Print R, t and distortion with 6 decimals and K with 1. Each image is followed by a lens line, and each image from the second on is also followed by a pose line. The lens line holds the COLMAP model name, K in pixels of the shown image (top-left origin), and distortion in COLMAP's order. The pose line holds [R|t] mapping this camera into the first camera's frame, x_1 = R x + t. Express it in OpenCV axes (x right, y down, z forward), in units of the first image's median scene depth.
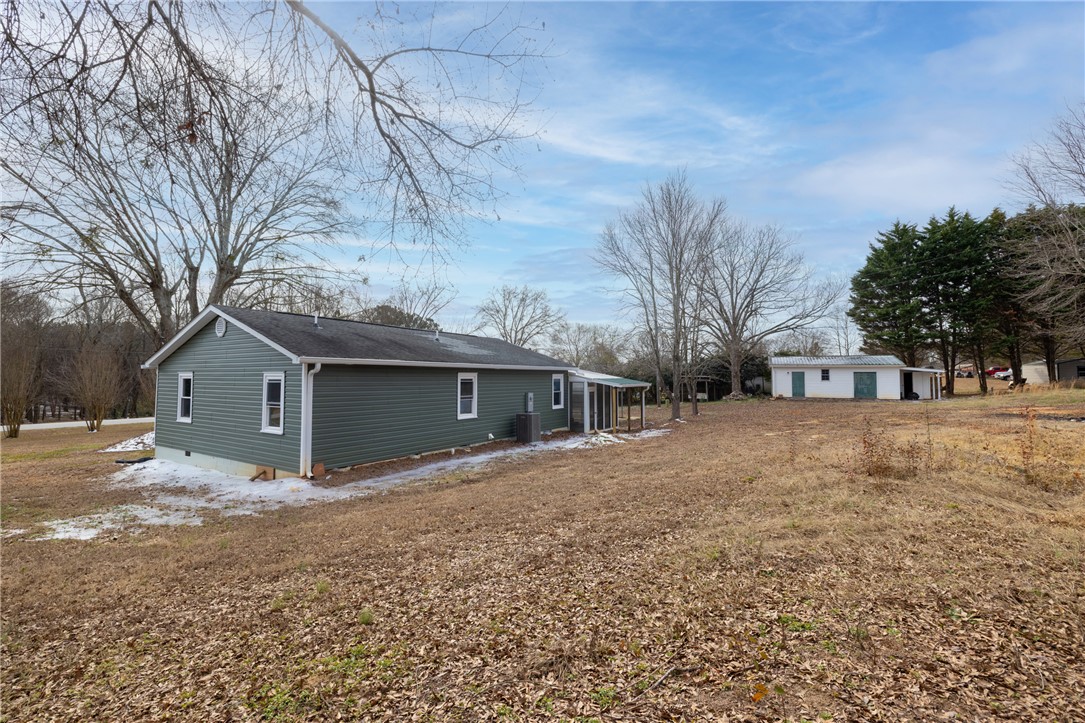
lens RADIAL K [[451.1, 0, 542.5], [0, 451.1, 361.5], [0, 0, 1]] dist [0.000997, -0.000043]
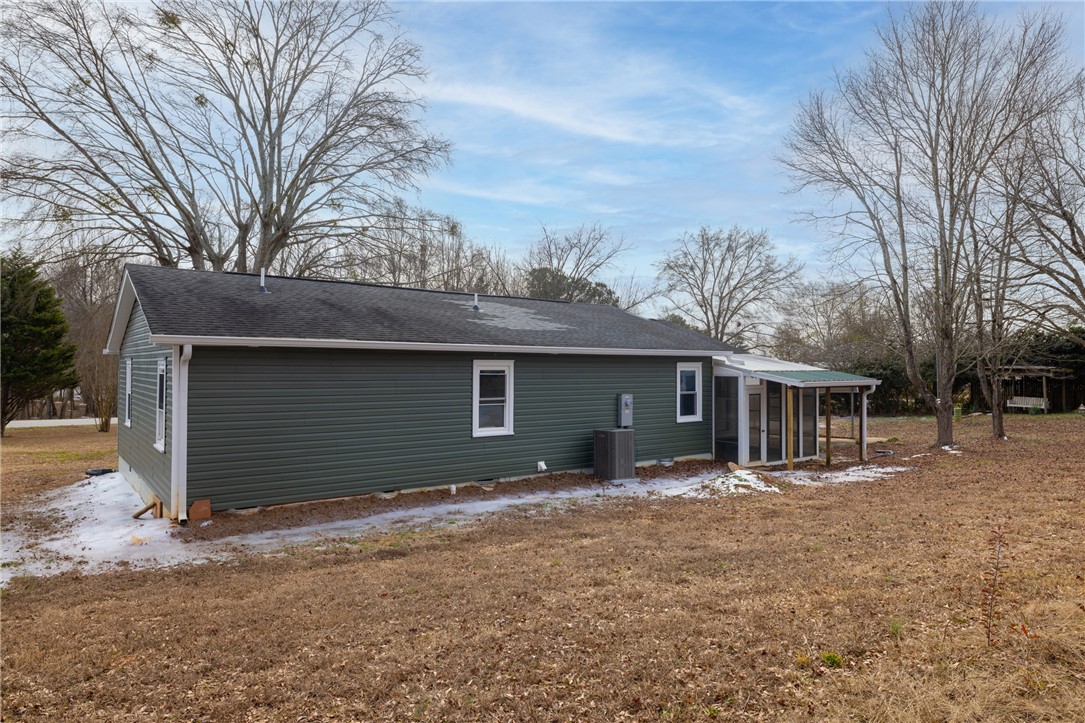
lens RADIAL K [[651.3, 0, 542.5], [0, 651.3, 361.5], [0, 0, 1]] dist [-0.001903, 0.000297]
pose [[0.943473, 0.002222, -0.331441, 0.136760], [0.006803, 0.999637, 0.026068, 0.003236], [0.331379, -0.026849, 0.943116, 0.145548]]
